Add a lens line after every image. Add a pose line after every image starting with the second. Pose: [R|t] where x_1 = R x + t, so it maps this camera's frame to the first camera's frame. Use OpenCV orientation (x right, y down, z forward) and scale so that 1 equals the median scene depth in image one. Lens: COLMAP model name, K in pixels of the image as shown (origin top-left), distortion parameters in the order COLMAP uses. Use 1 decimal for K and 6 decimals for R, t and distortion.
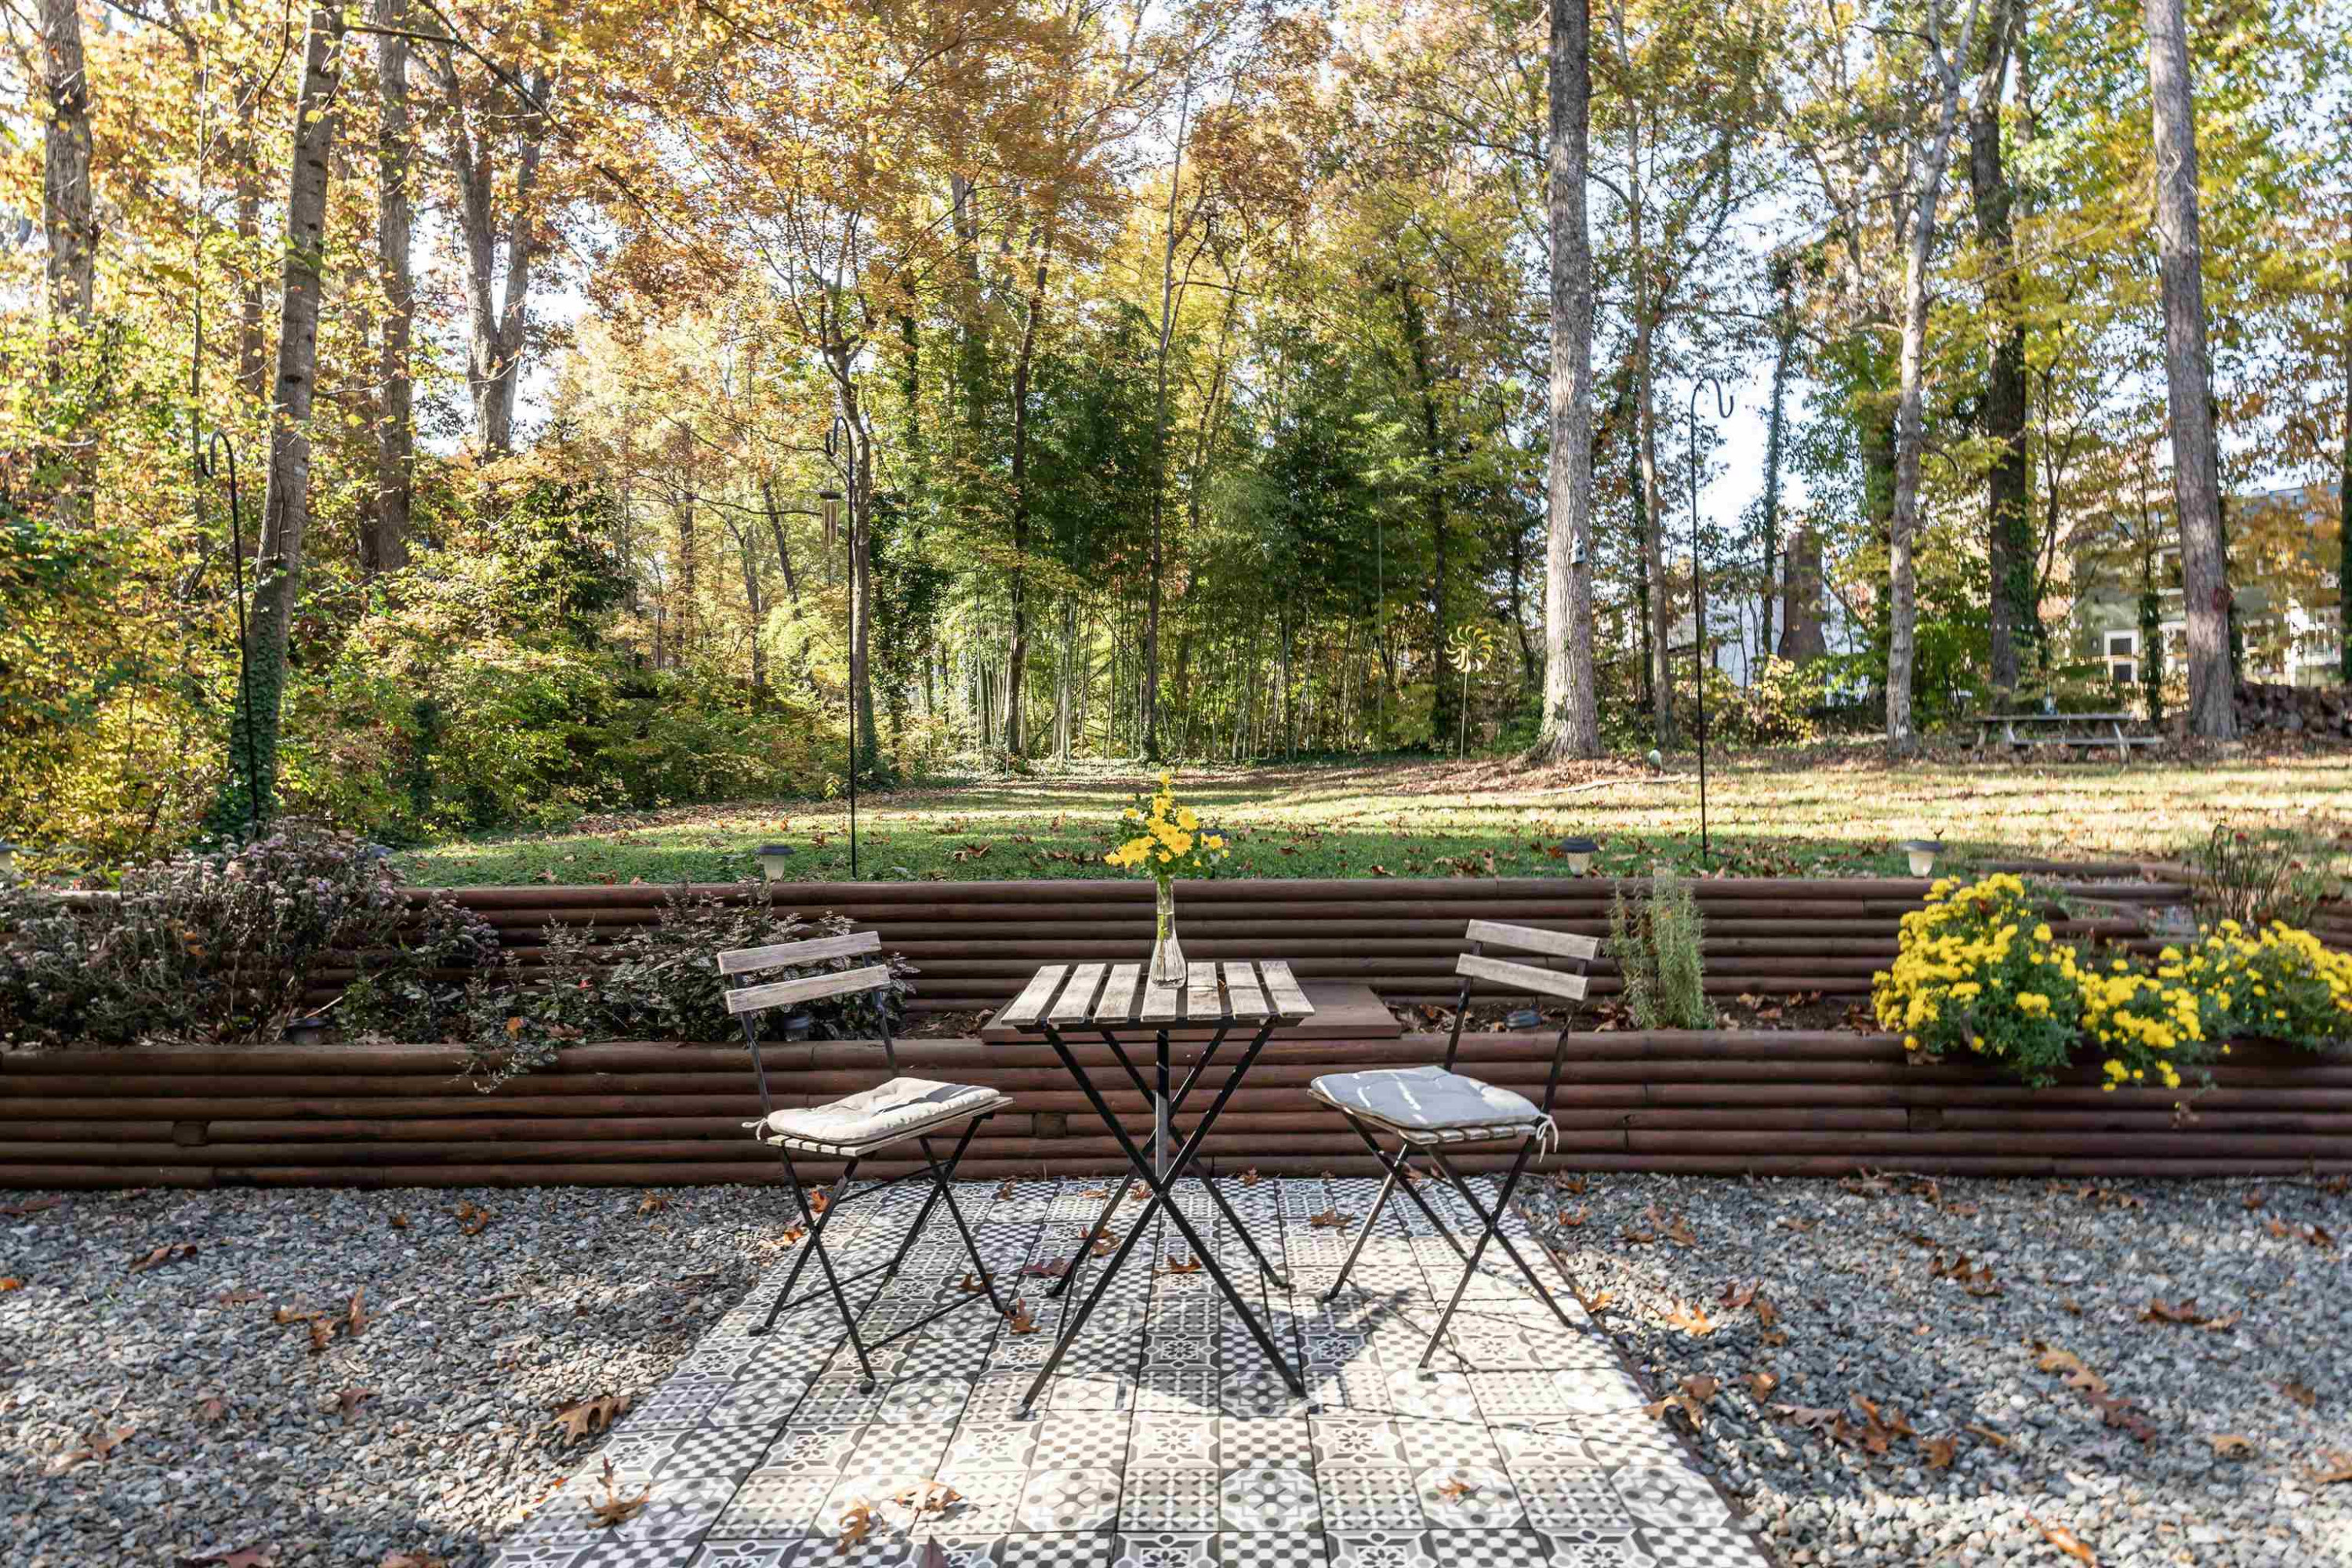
lens RADIAL K [[1064.0, 0, 1177.5], [0, 1064.0, 790.0], [0, 0, 1]] dist [0.000499, -0.000043]
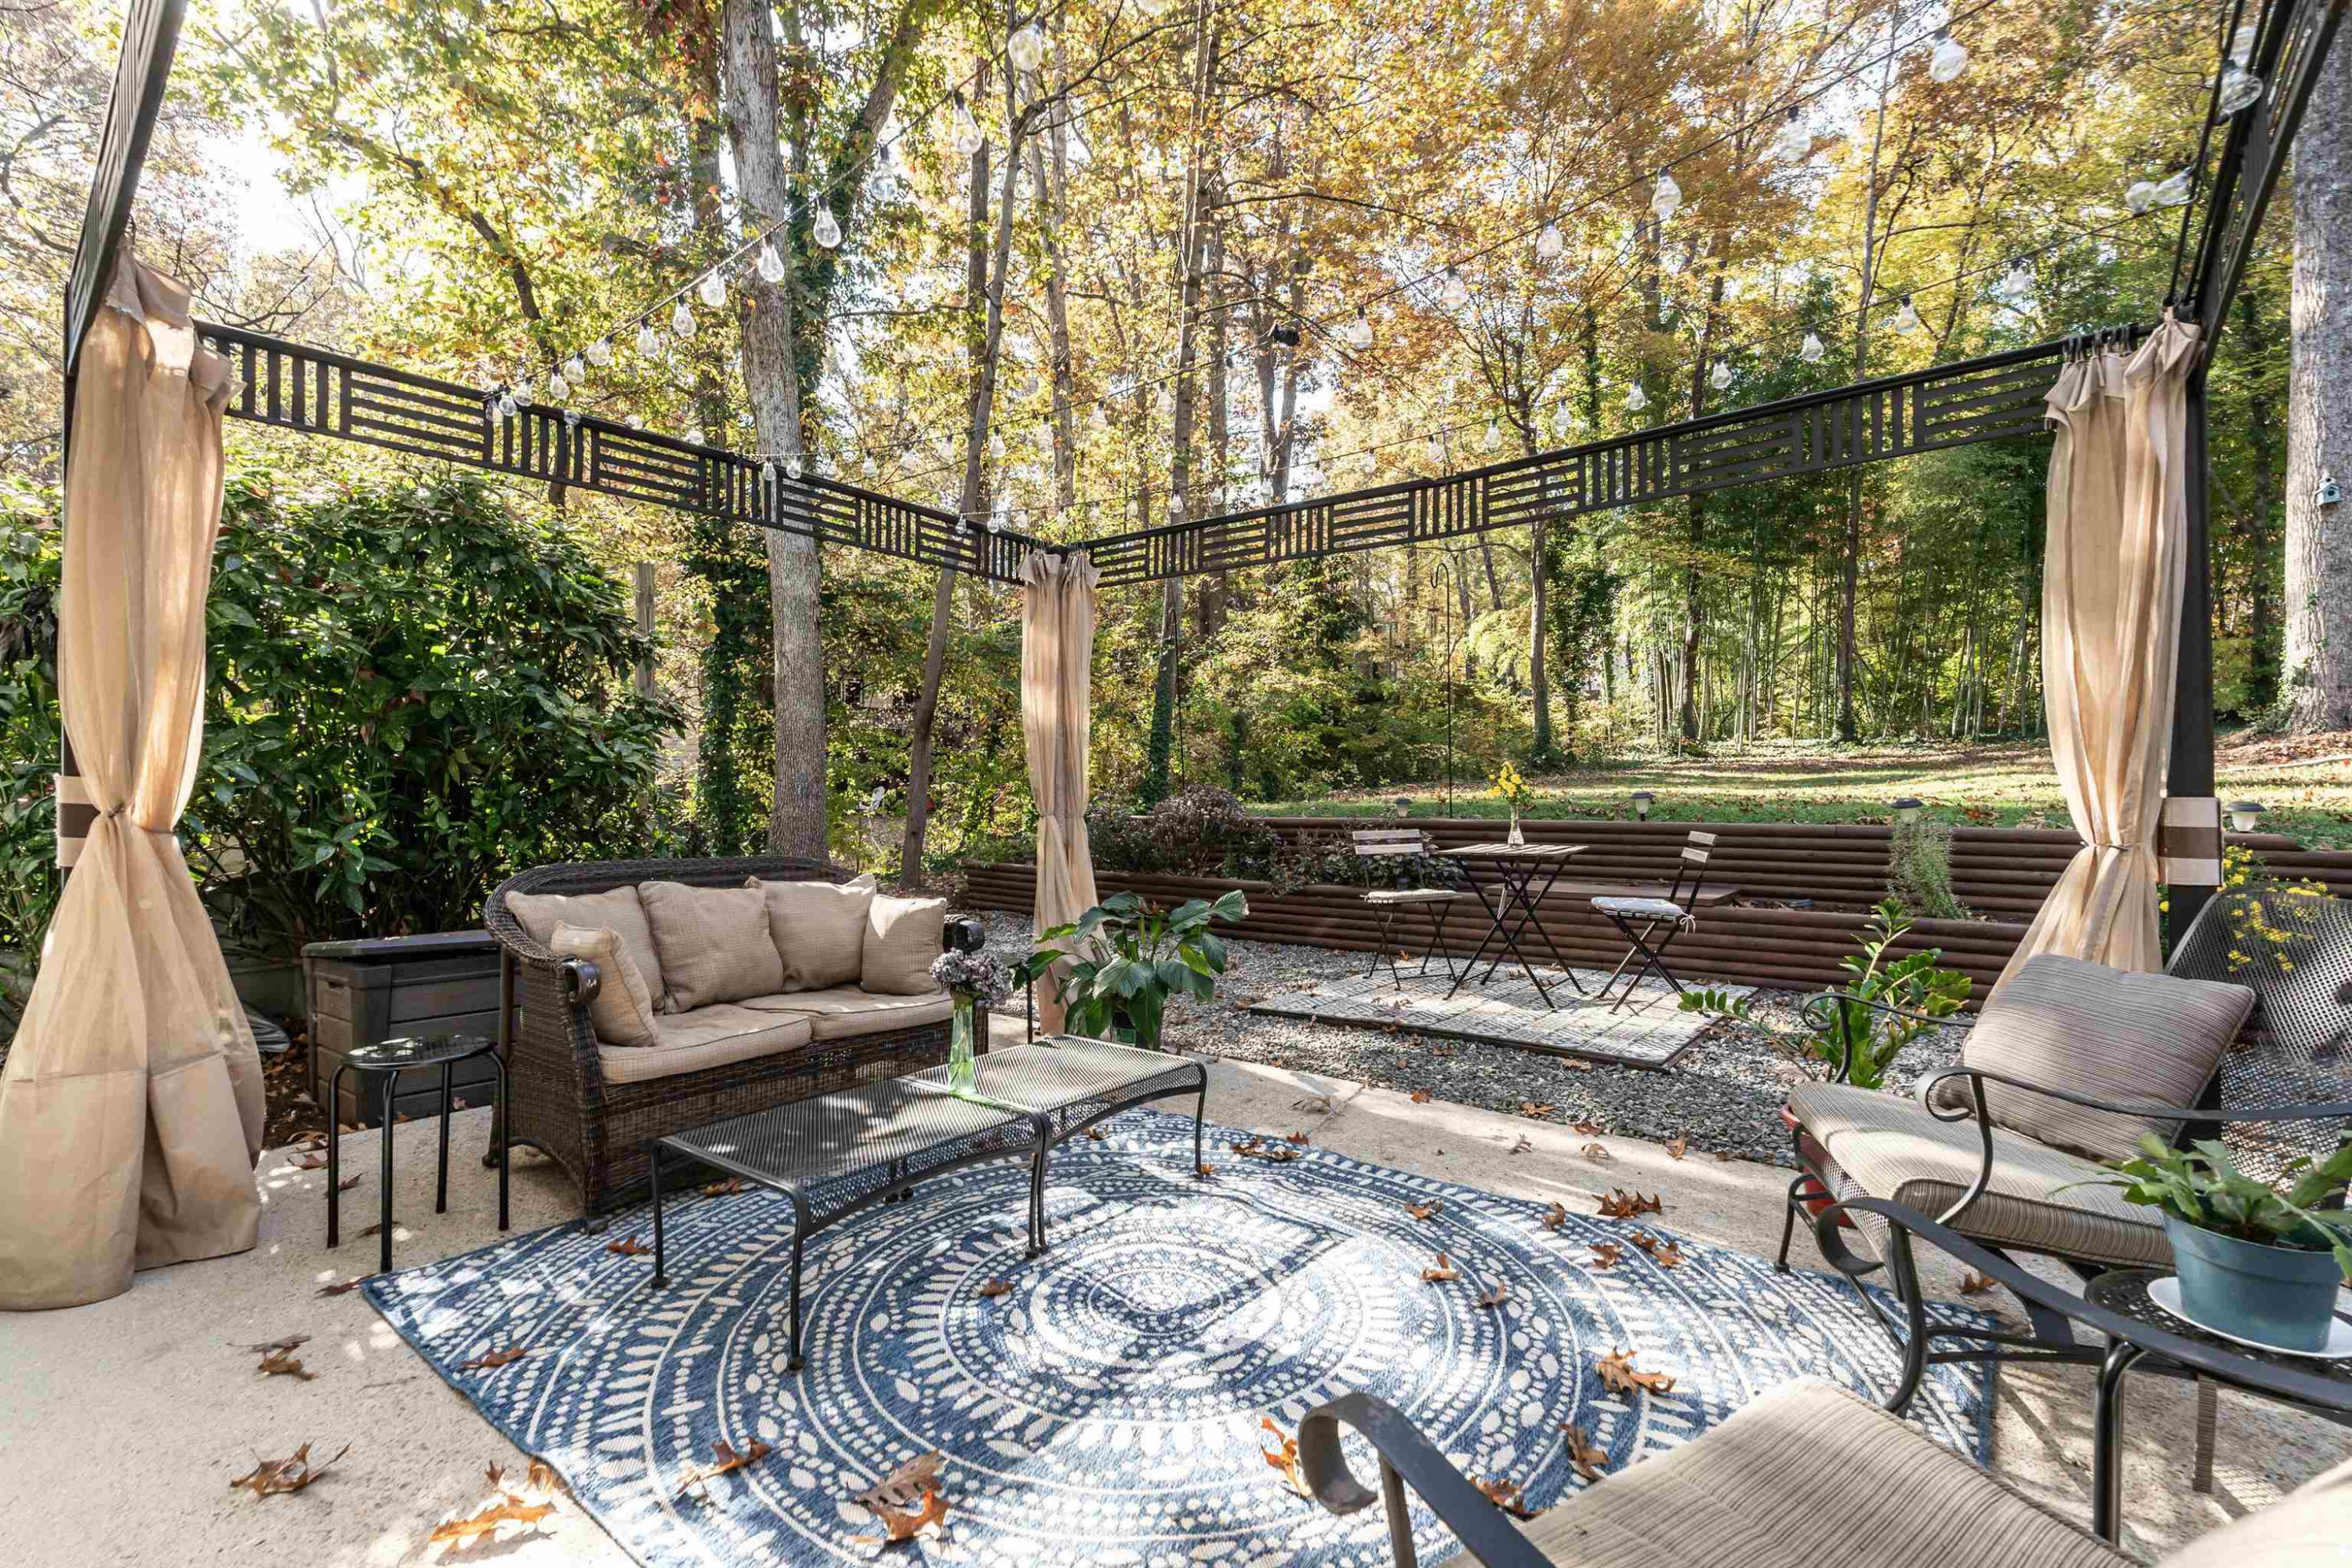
lens RADIAL K [[1031.1, 0, 1180.2], [0, 1031.1, 807.5], [0, 0, 1]] dist [0.000701, 0.000116]
pose [[0.788310, 0.014313, -0.615112, 0.086942], [0.005844, 0.999510, 0.030747, 0.001584], [0.615251, -0.027833, 0.787840, -0.137599]]
